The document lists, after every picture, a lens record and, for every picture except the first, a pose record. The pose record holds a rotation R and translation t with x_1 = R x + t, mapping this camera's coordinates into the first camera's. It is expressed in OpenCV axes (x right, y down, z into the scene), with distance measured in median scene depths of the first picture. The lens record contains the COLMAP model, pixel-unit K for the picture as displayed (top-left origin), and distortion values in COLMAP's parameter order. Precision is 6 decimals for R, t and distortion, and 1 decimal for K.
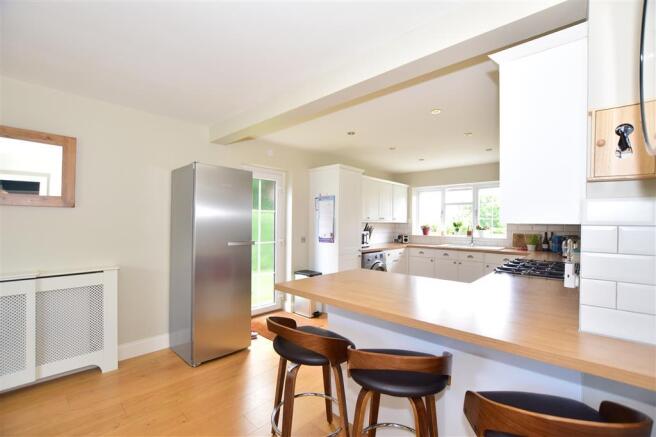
lens RADIAL K [[290.8, 0, 328.1], [0, 290.8, 219.4], [0, 0, 1]] dist [-0.027696, 0.000384]
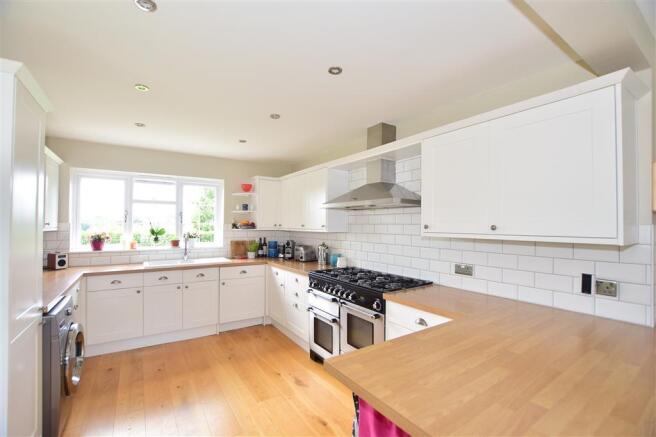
lens RADIAL K [[290.8, 0, 325.9], [0, 290.8, 219.3], [0, 0, 1]] dist [-0.027696, 0.000384]
pose [[0.254176, 0.008477, 0.967121, -0.114777], [-0.009503, 0.999935, -0.006267, -0.011521], [-0.967111, -0.007598, 0.254240, 0.390933]]
